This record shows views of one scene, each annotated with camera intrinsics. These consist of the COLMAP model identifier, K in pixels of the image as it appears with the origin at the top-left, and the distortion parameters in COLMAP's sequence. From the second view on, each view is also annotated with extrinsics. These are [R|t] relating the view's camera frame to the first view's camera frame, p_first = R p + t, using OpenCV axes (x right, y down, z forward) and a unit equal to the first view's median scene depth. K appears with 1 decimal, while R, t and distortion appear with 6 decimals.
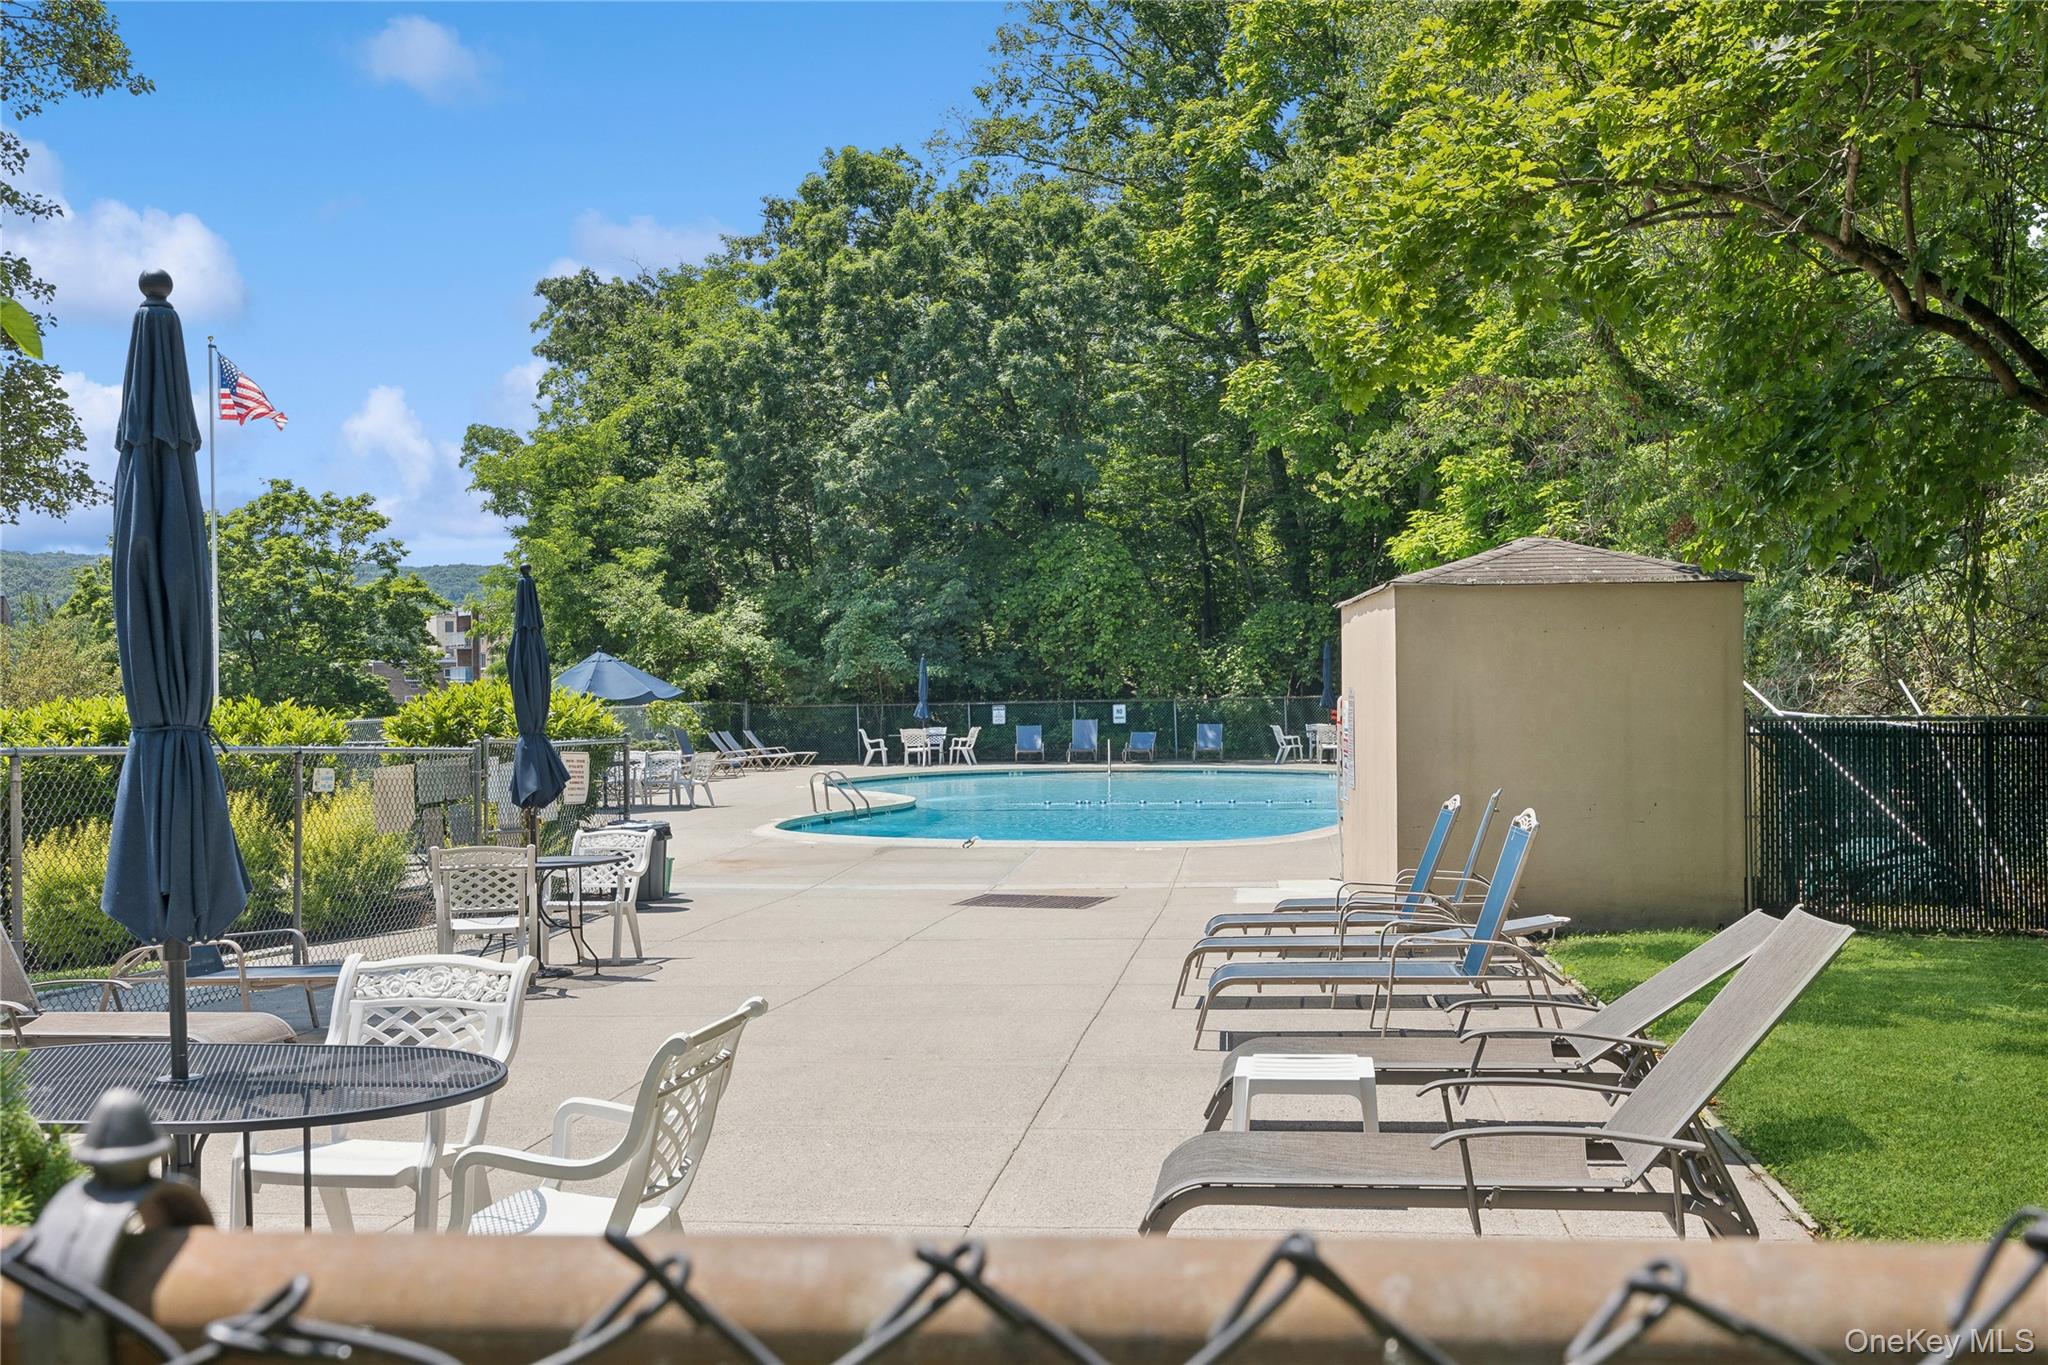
lens RADIAL K [[2069.6, 0, 1017.8], [0, 2069.6, 678.5], [0, 0, 1]] dist [-0.005327, 0.000000]
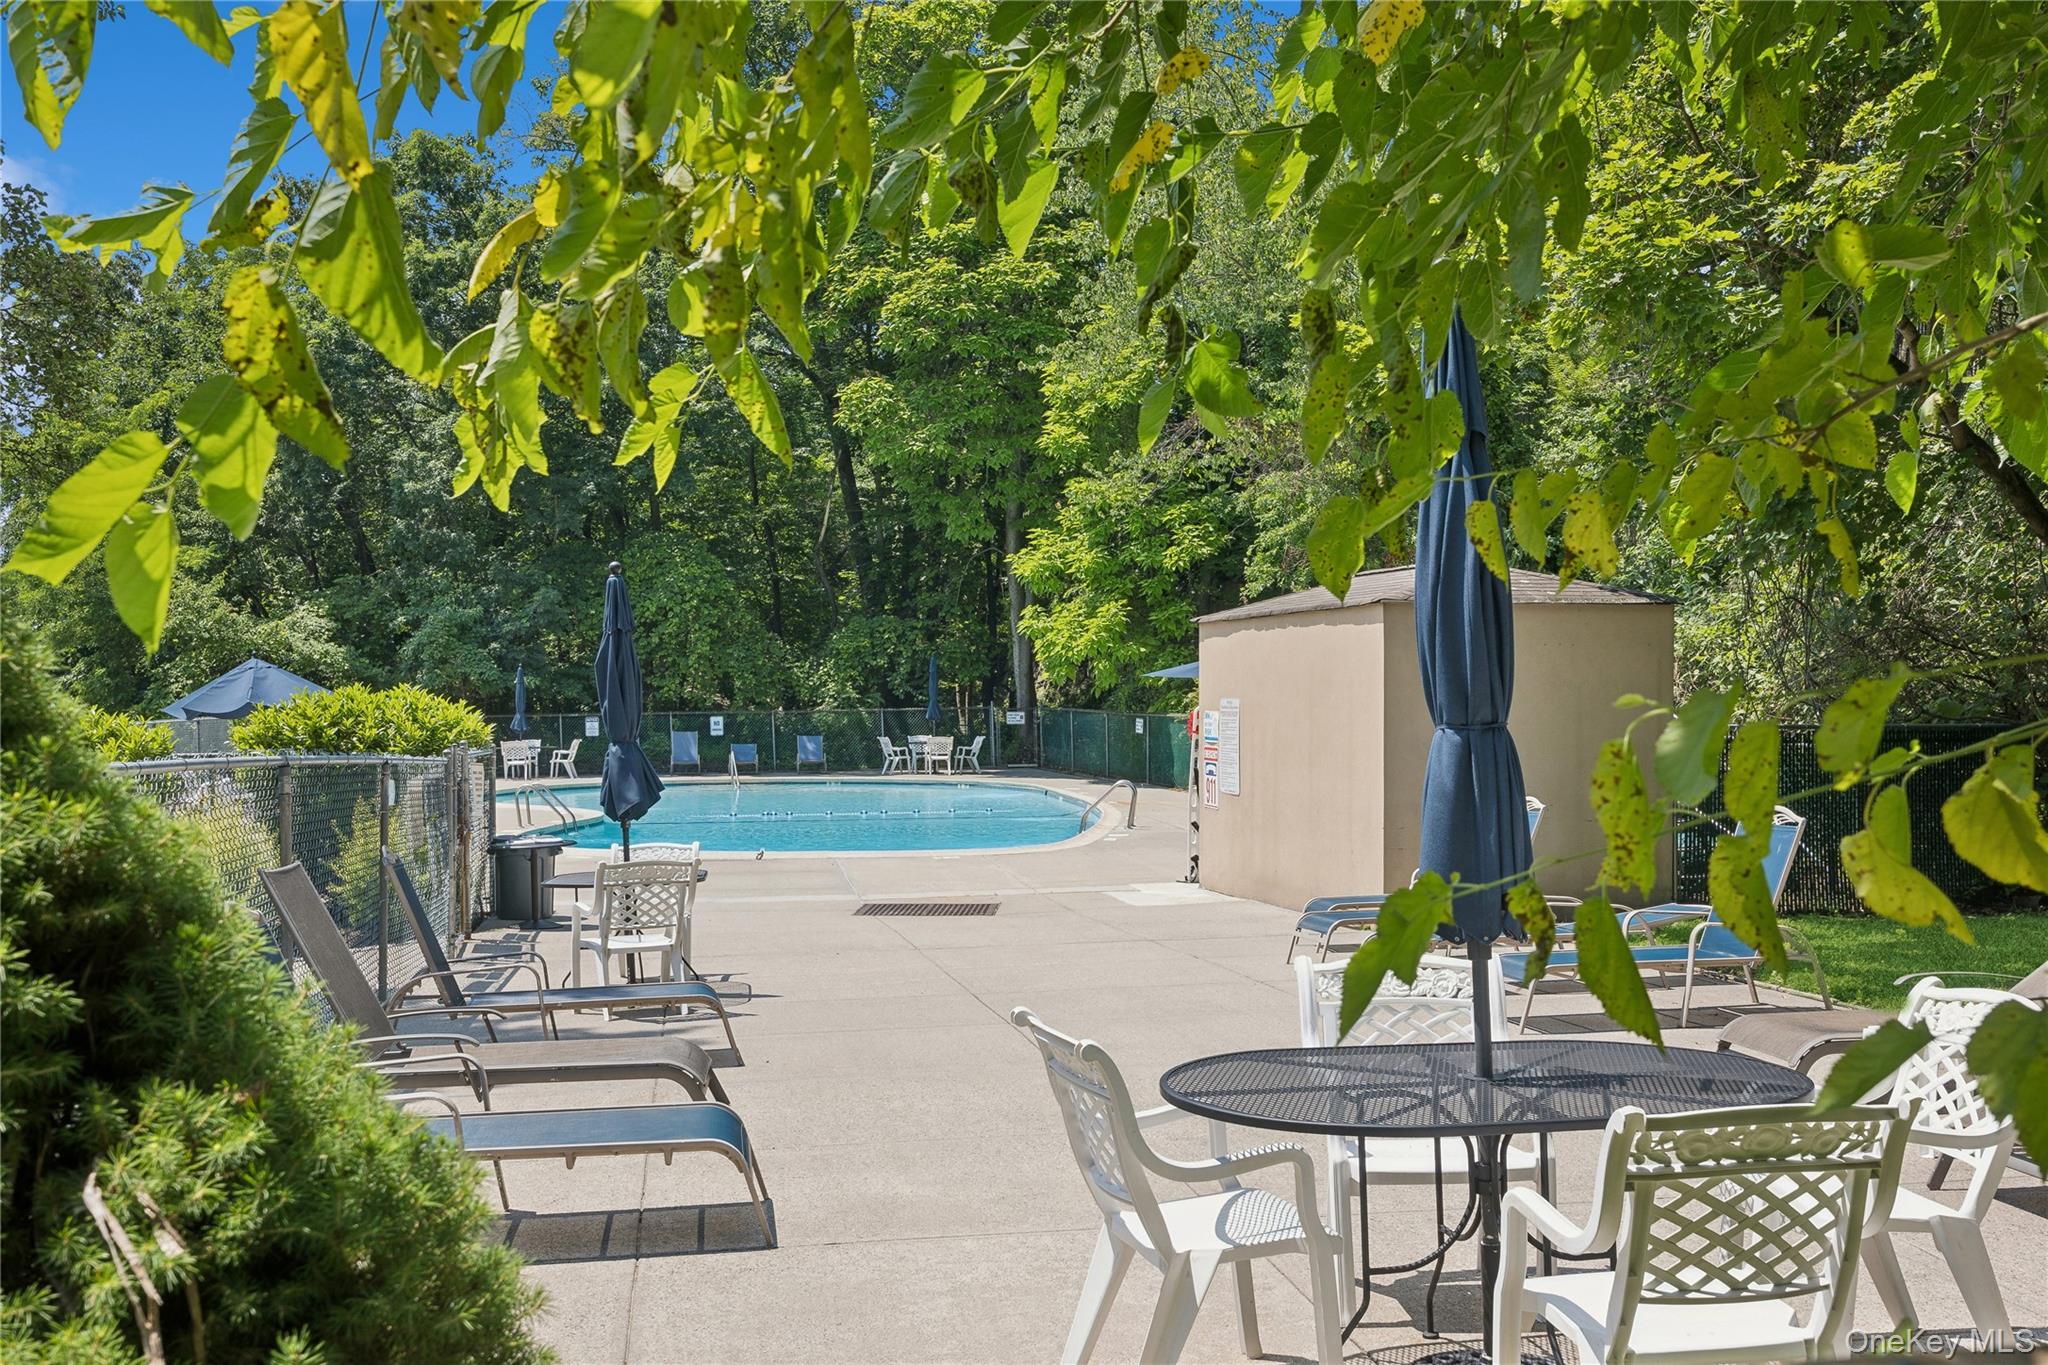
lens RADIAL K [[2069.6, 0, 925.9], [0, 2069.6, 742.4], [0, 0, 1]] dist [-0.005327, 0.000000]
pose [[0.958549, -0.001582, 0.284924, -0.138652], [-0.005216, 0.999720, 0.023099, 0.001498], [-0.284880, -0.023627, 0.958272, 0.018310]]
